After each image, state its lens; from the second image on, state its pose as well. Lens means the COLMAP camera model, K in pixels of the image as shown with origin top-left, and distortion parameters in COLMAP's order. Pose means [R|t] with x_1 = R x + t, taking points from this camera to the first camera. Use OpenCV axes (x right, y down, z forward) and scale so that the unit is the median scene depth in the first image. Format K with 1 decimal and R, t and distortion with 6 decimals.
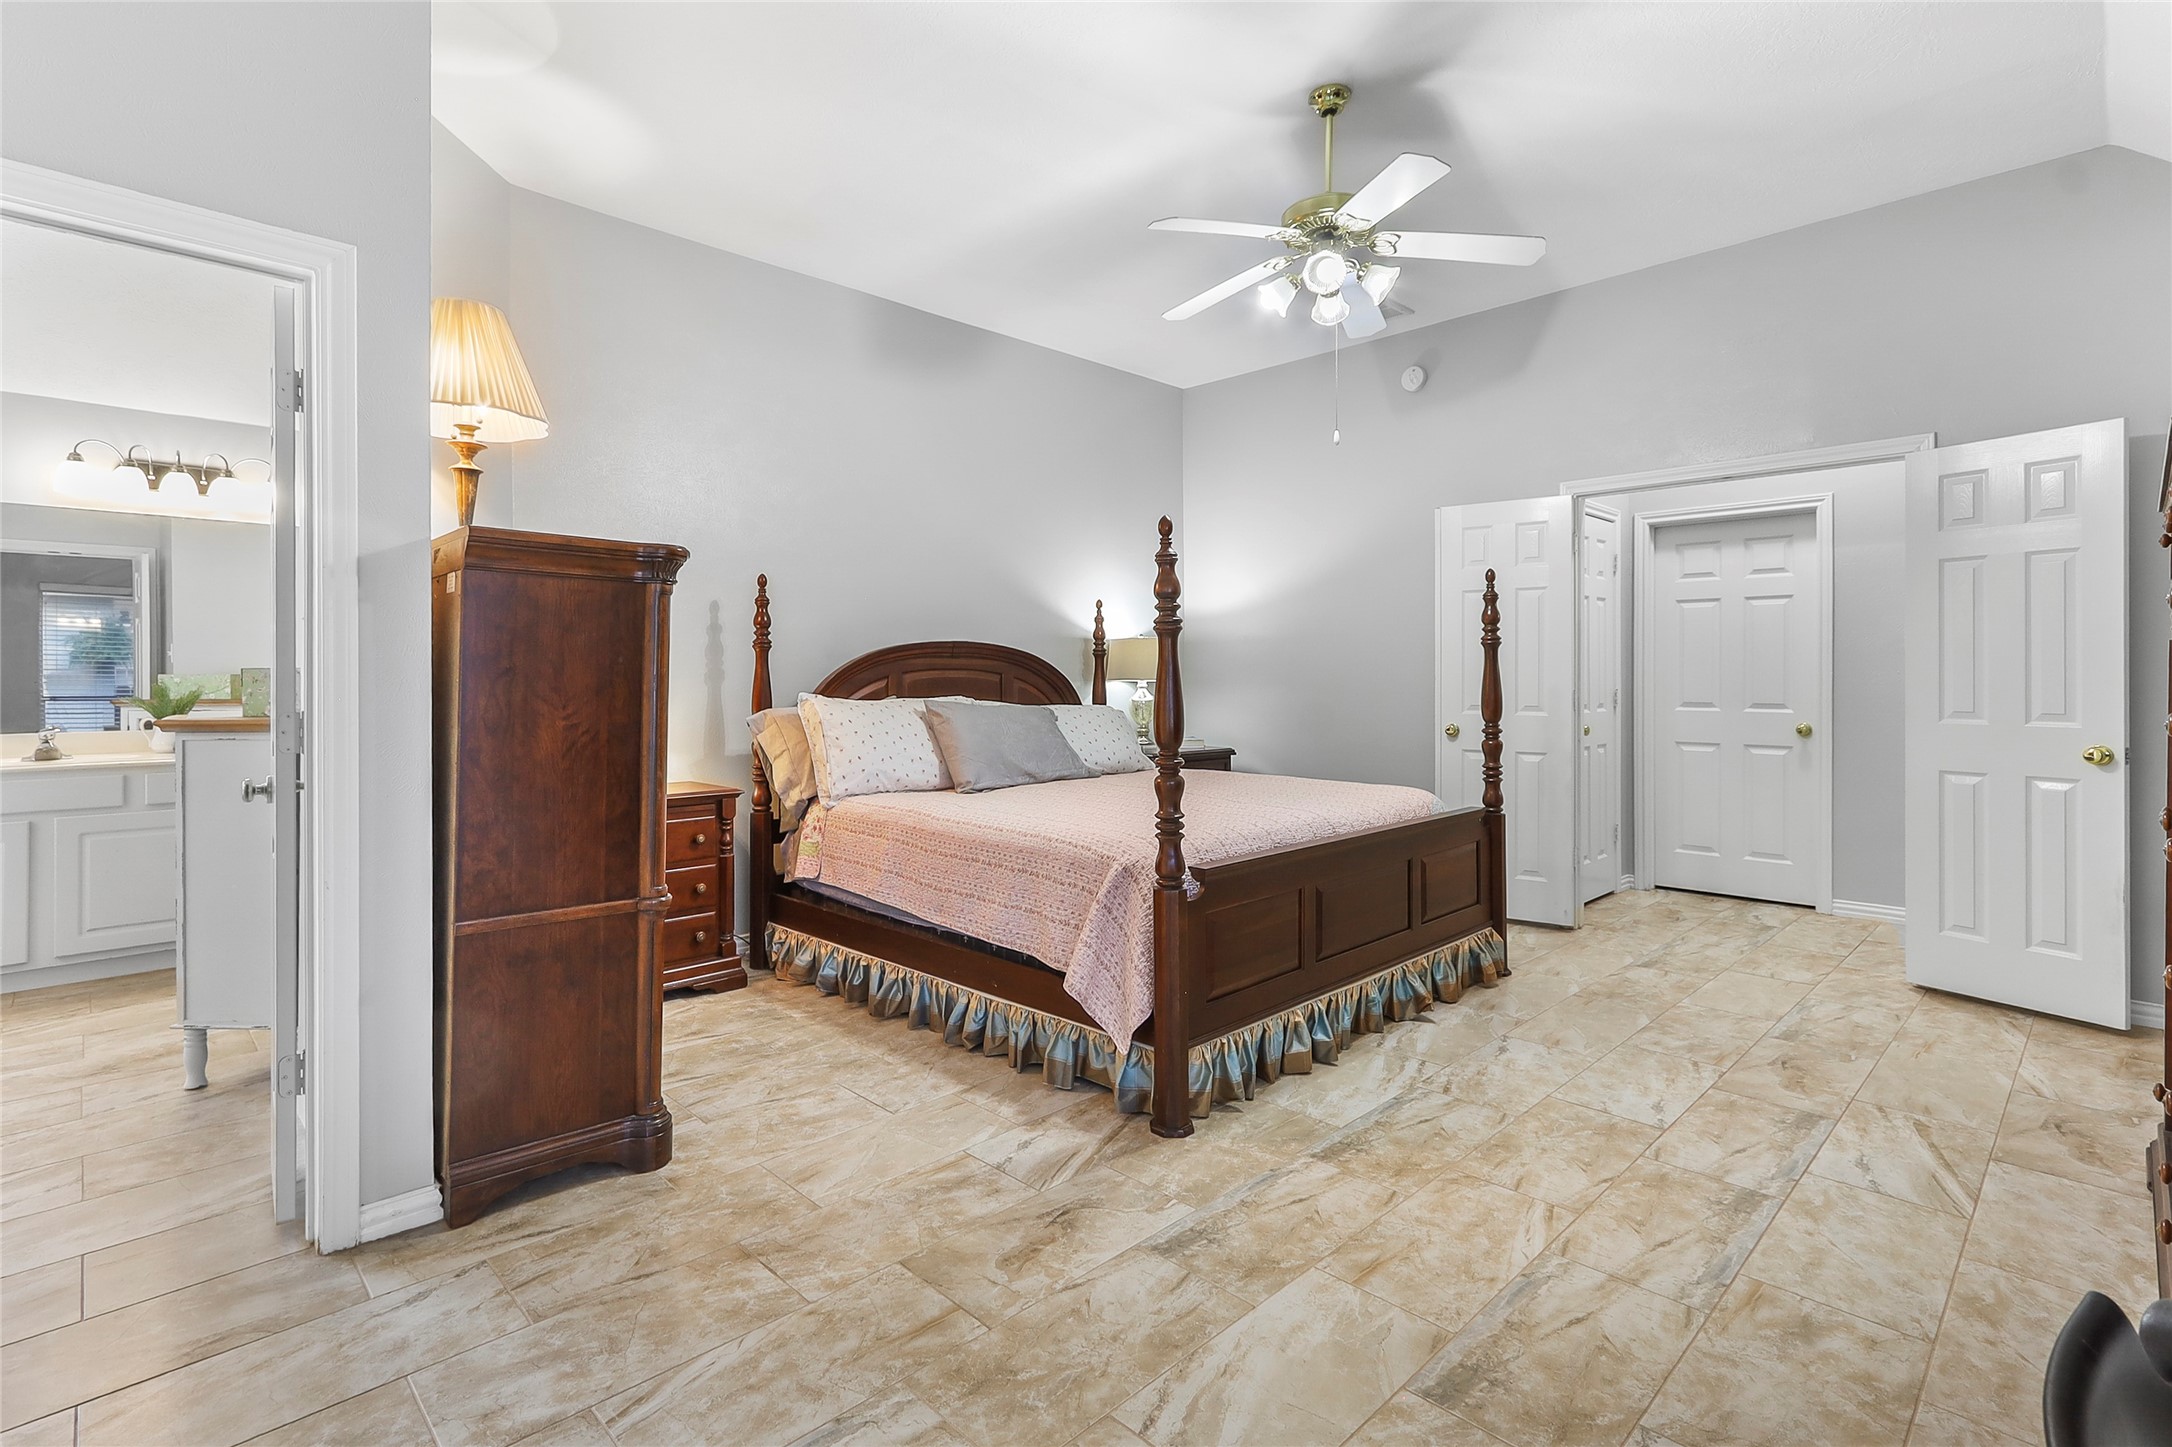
lens RADIAL K [[1021.4, 0, 1062.0], [0, 1021.4, 697.6], [0, 0, 1]] dist [0.005103, -0.000458]
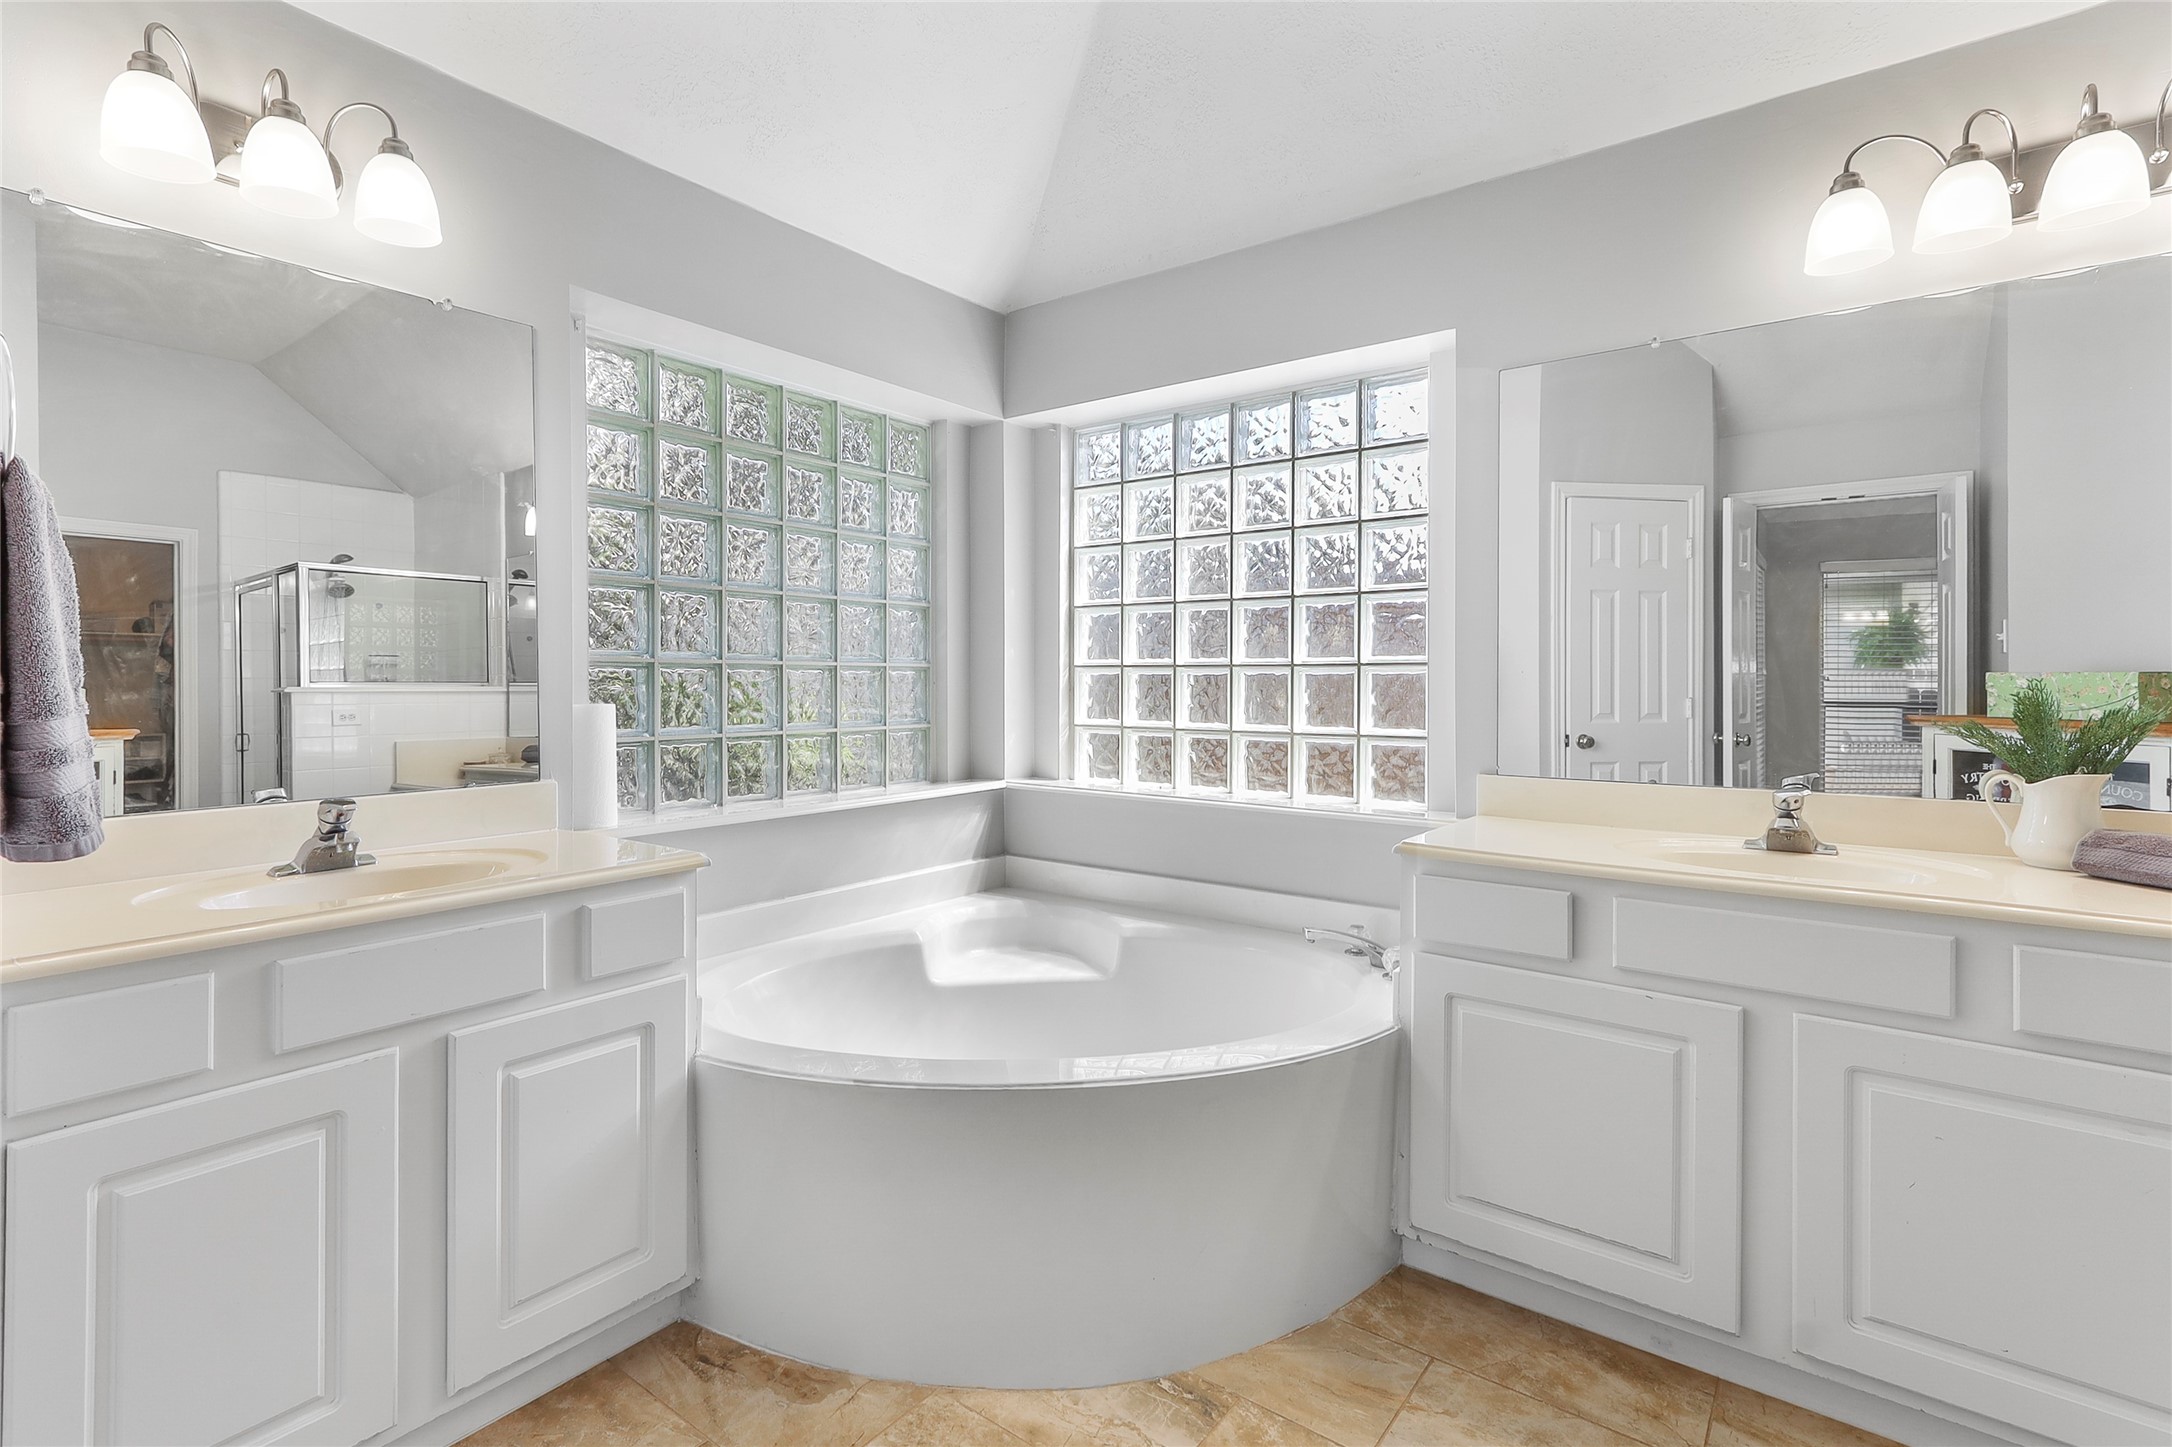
lens RADIAL K [[1013.5, 0, 1061.7], [0, 1013.5, 697.5], [0, 0, 1]] dist [0.002739, 0.001345]
pose [[0.135429, 0.002601, -0.990784, -0.394391], [-0.002605, 0.999994, 0.002269, -0.009357], [0.990784, 0.002274, 0.135435, 0.417329]]
